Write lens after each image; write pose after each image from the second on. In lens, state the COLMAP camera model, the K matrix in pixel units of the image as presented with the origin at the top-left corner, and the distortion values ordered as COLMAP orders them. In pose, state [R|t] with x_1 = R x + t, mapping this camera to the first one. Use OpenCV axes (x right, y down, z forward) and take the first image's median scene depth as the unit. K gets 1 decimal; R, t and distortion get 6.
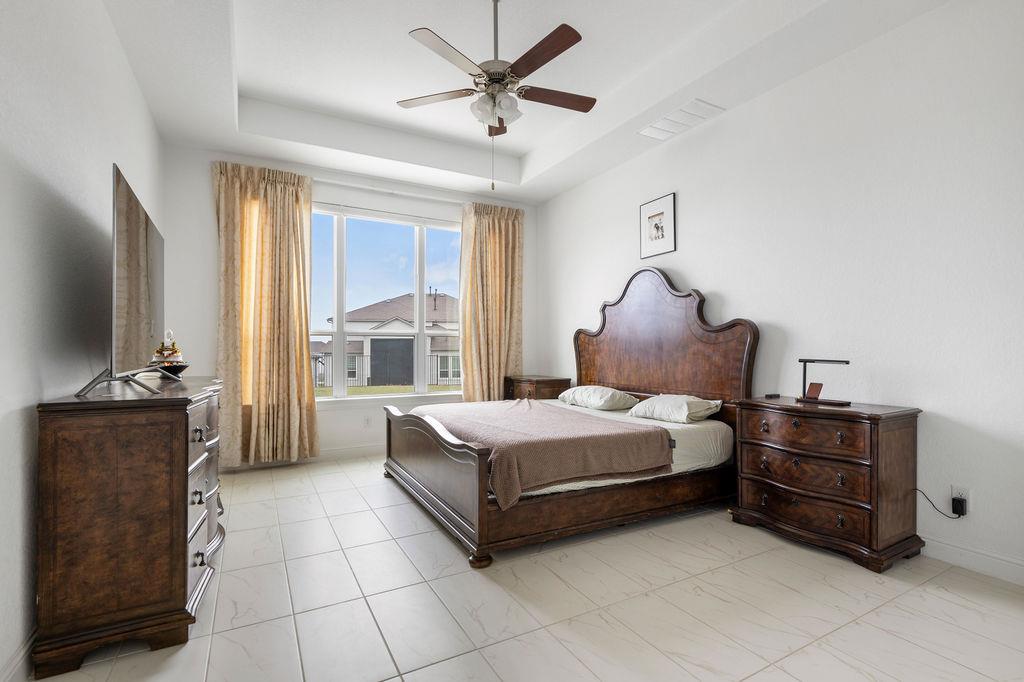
lens RADIAL K [[480.0, 0, 513.8], [0, 480.0, 343.7], [0, 0, 1]] dist [0.001113, -0.001639]
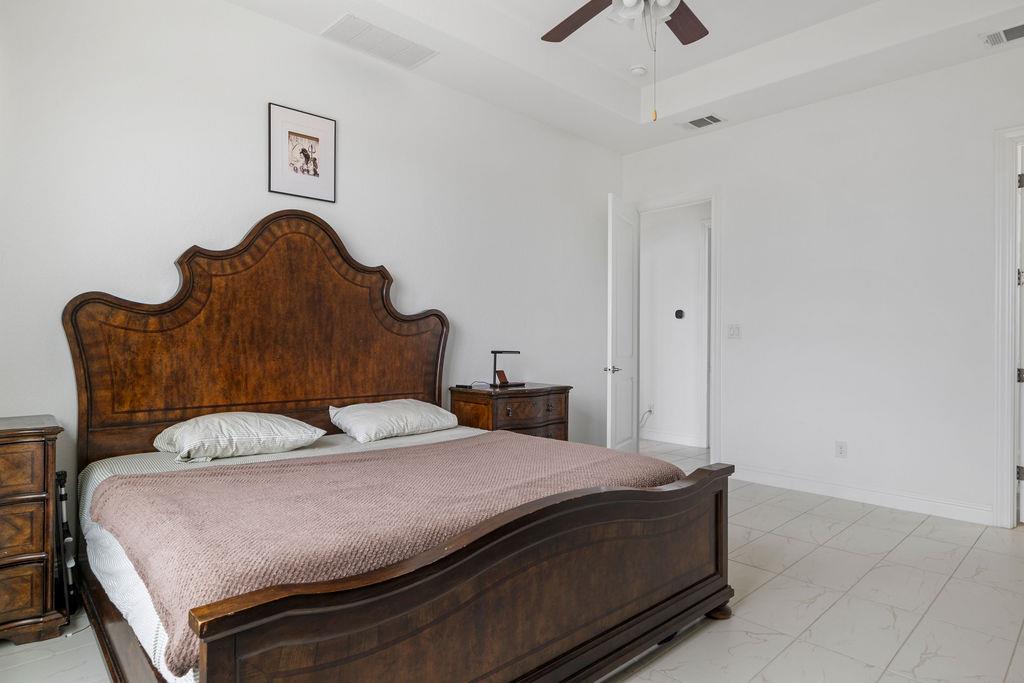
lens RADIAL K [[584.2, 0, 512.3], [0, 584.2, 343.3], [0, 0, 1]] dist [0.006539, 0.000542]
pose [[-0.257343, -0.003891, 0.966312, -0.561123], [-0.015898, 0.999874, -0.000208, 0.009908], [-0.966189, -0.015416, -0.257372, 0.951869]]
